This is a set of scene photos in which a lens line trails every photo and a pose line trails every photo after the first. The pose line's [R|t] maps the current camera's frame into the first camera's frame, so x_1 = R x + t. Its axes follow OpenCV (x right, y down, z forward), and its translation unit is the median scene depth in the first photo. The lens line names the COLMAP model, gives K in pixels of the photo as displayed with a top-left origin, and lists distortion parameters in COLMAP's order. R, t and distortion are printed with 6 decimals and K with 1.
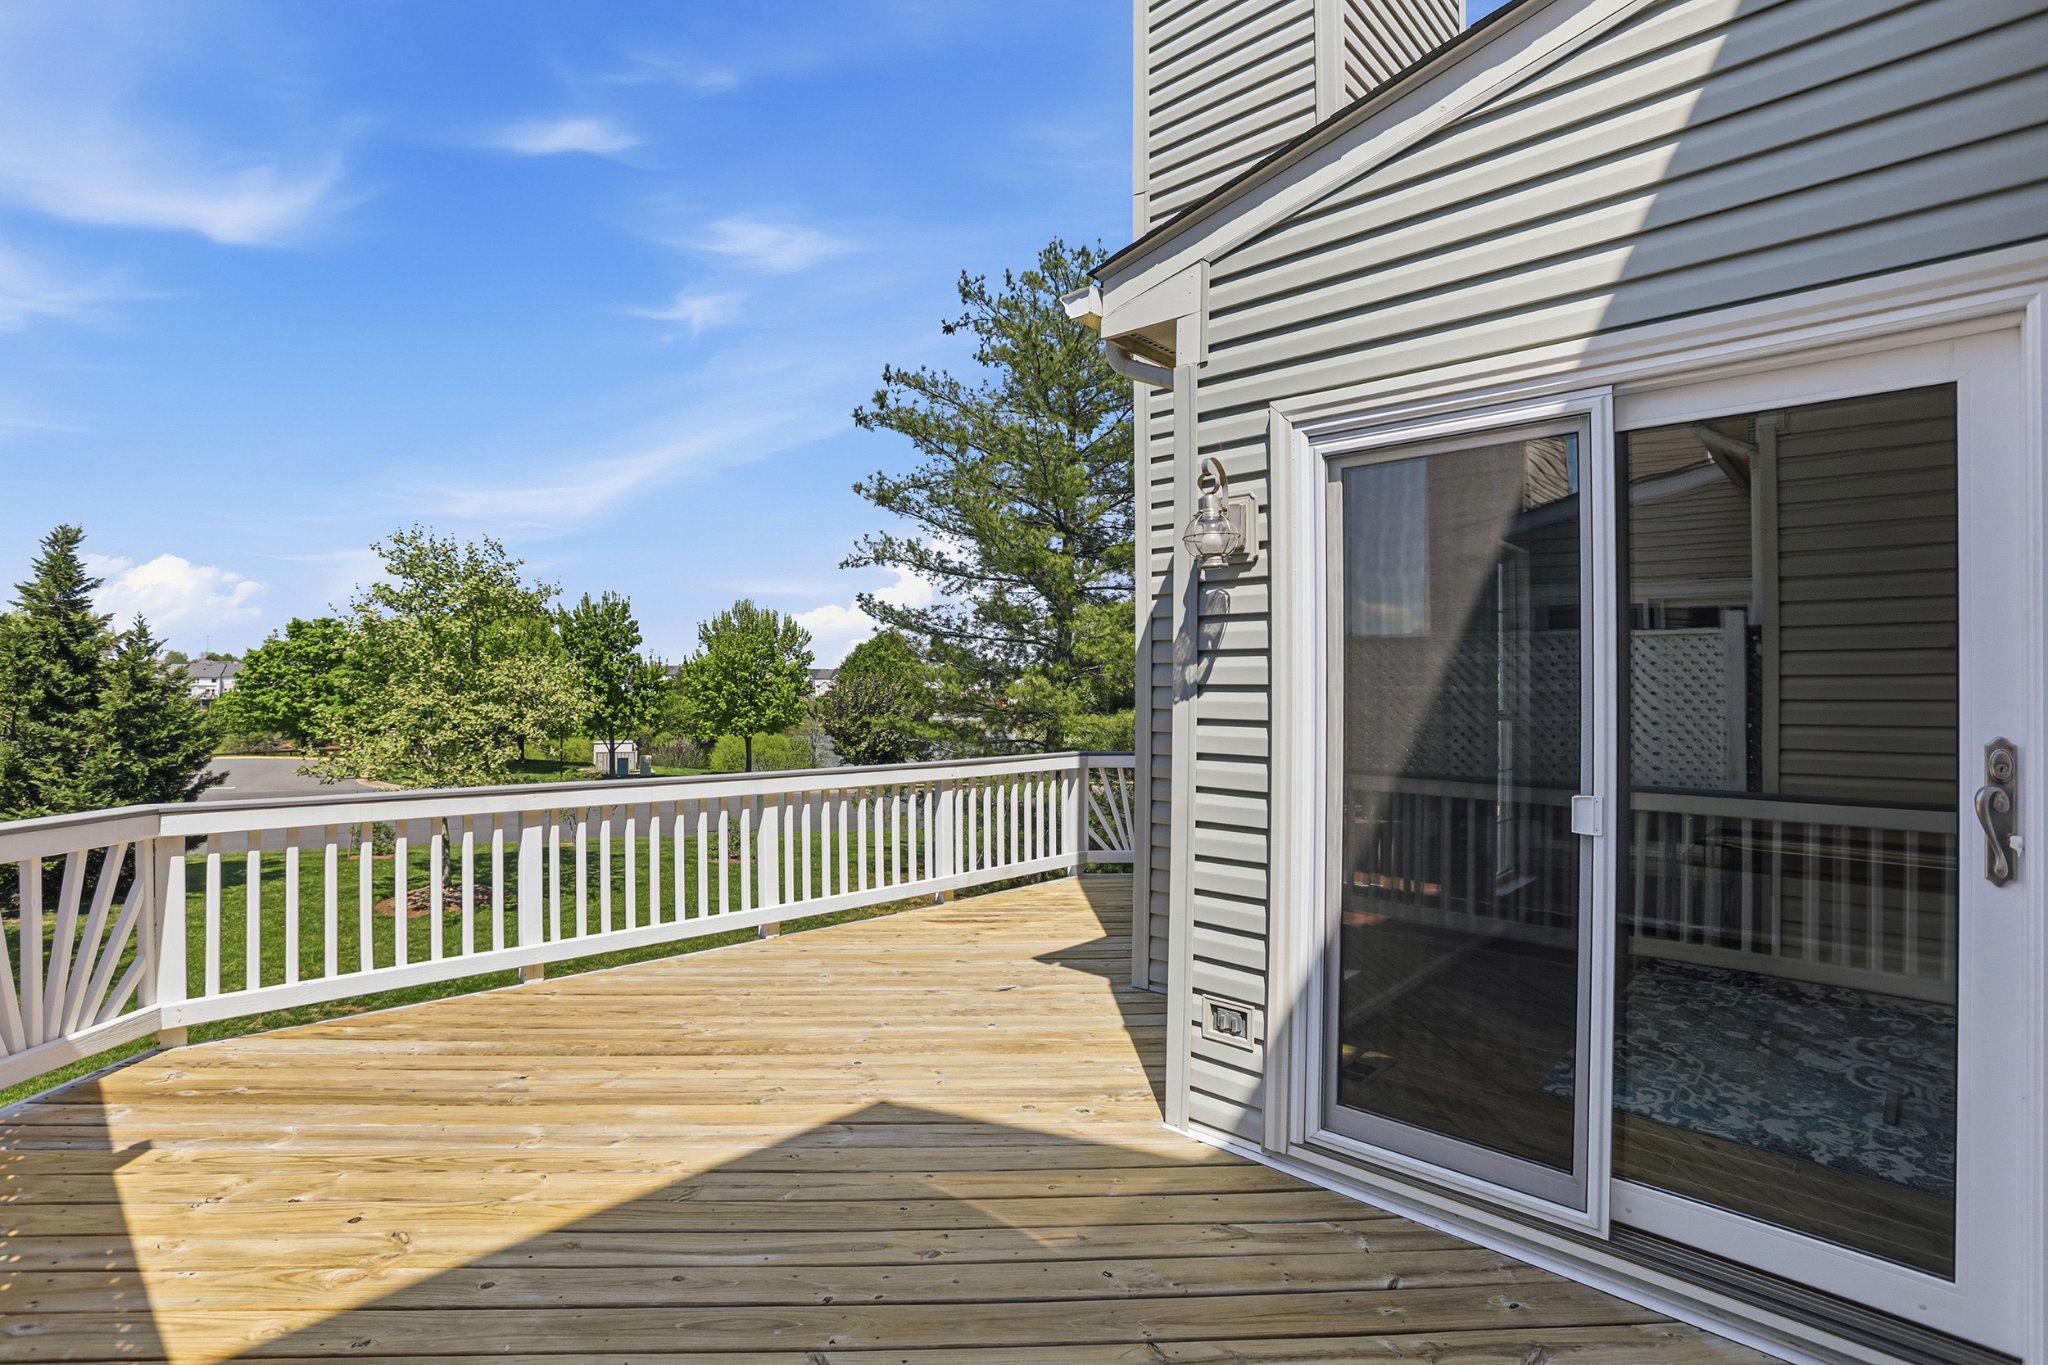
lens RADIAL K [[904.6, 0, 991.6], [0, 904.6, 683.7], [0, 0, 1]] dist [-0.054966, 0.019558]
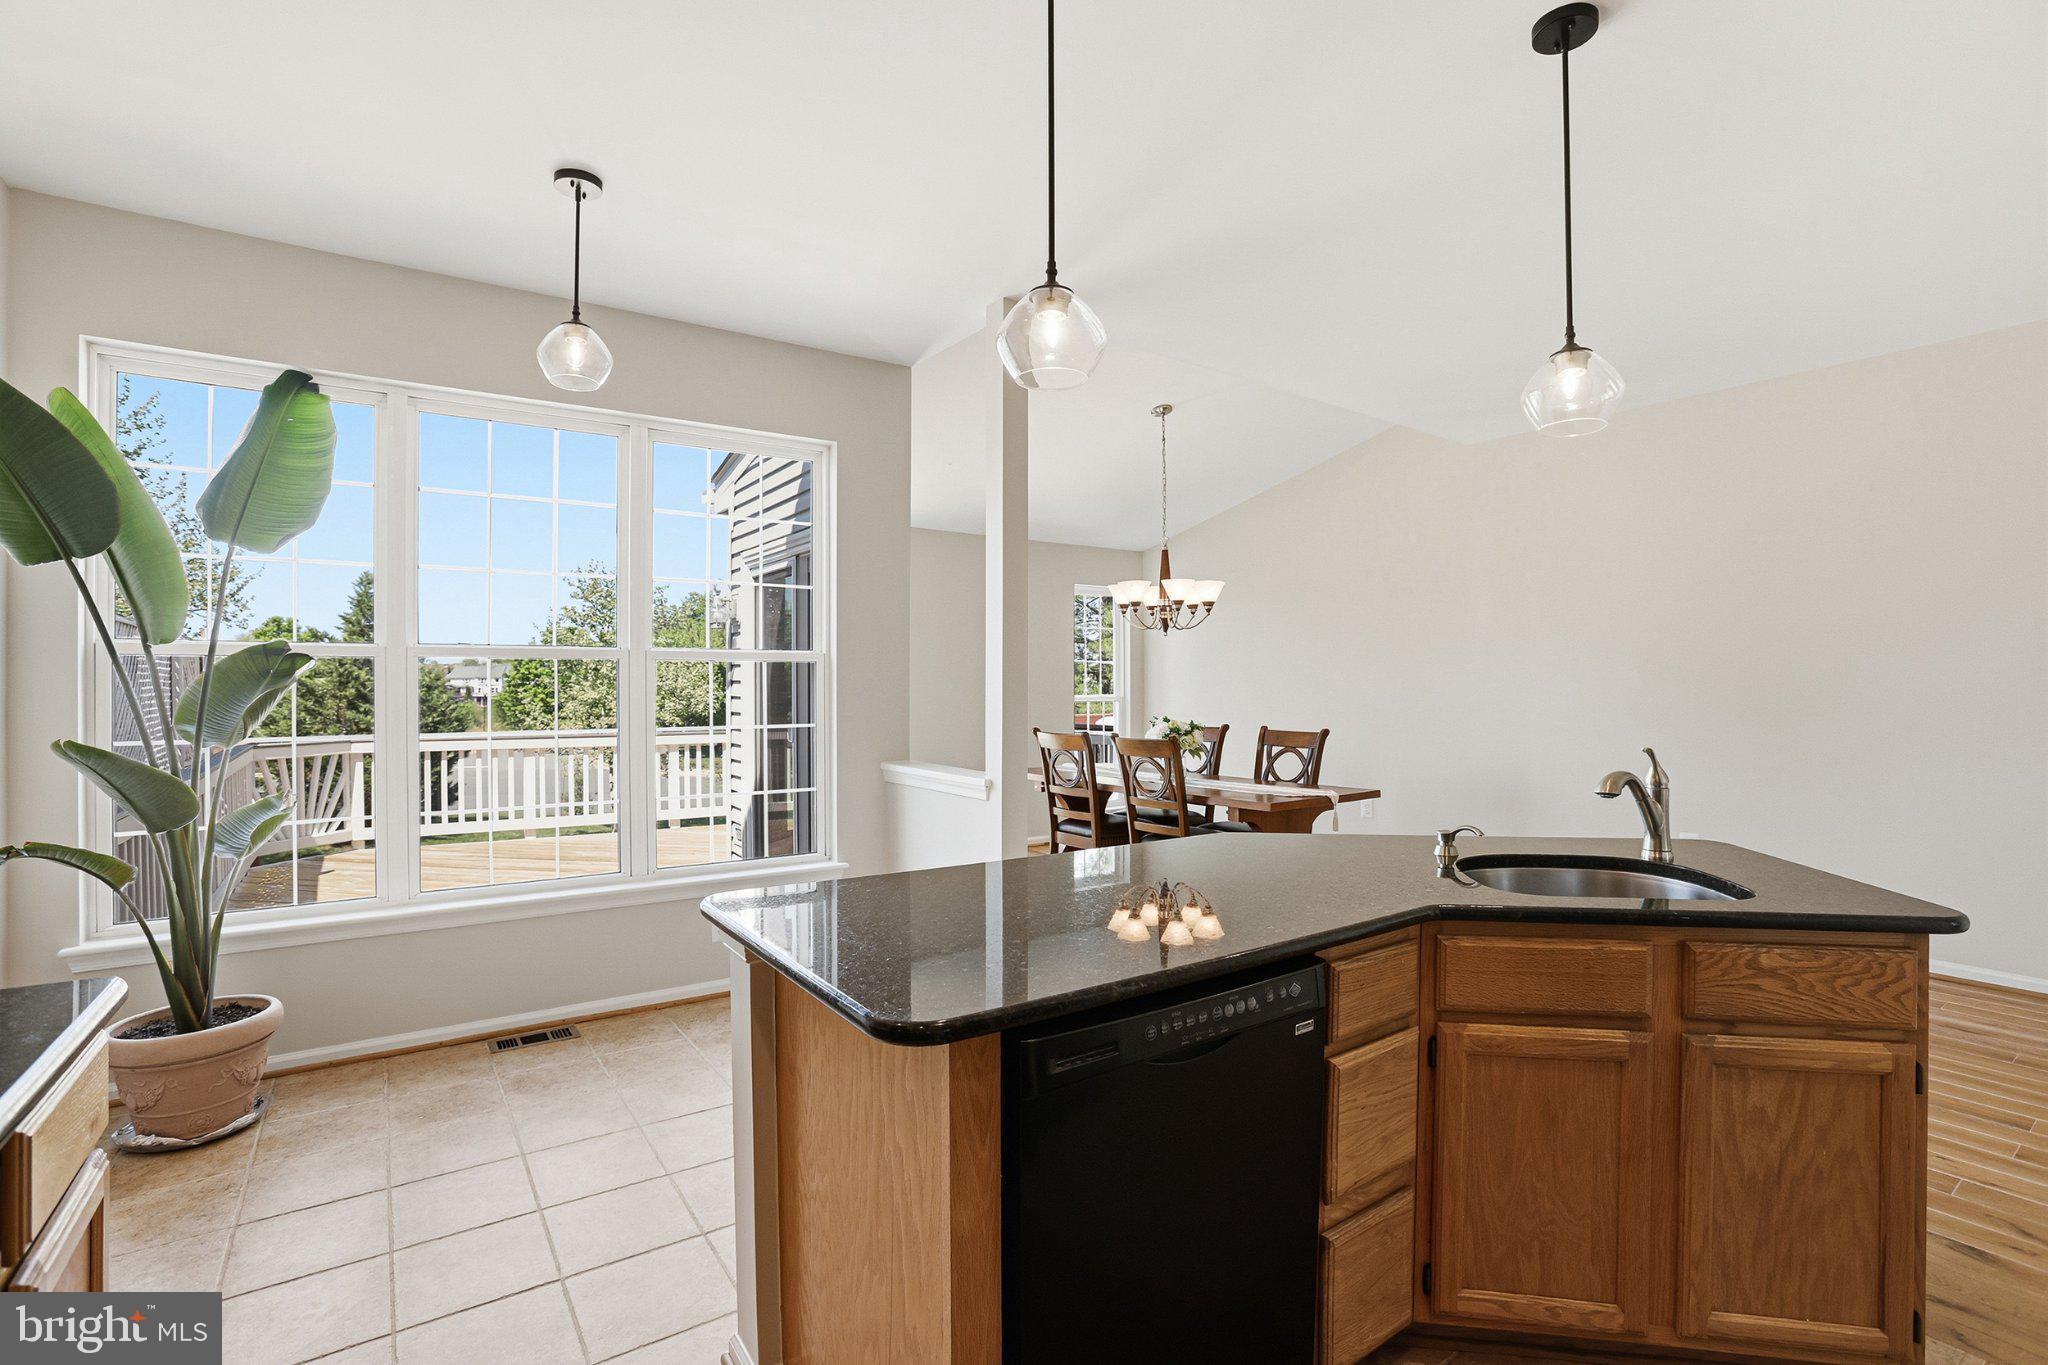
lens RADIAL K [[904.6, 0, 991.6], [0, 904.6, 683.7], [0, 0, 1]] dist [-0.054966, 0.019558]
pose [[0.975223, -0.006993, -0.221112, 0.248283], [0.008466, 0.999948, 0.005716, 0.000131], [0.221060, -0.007446, 0.975232, -0.181070]]
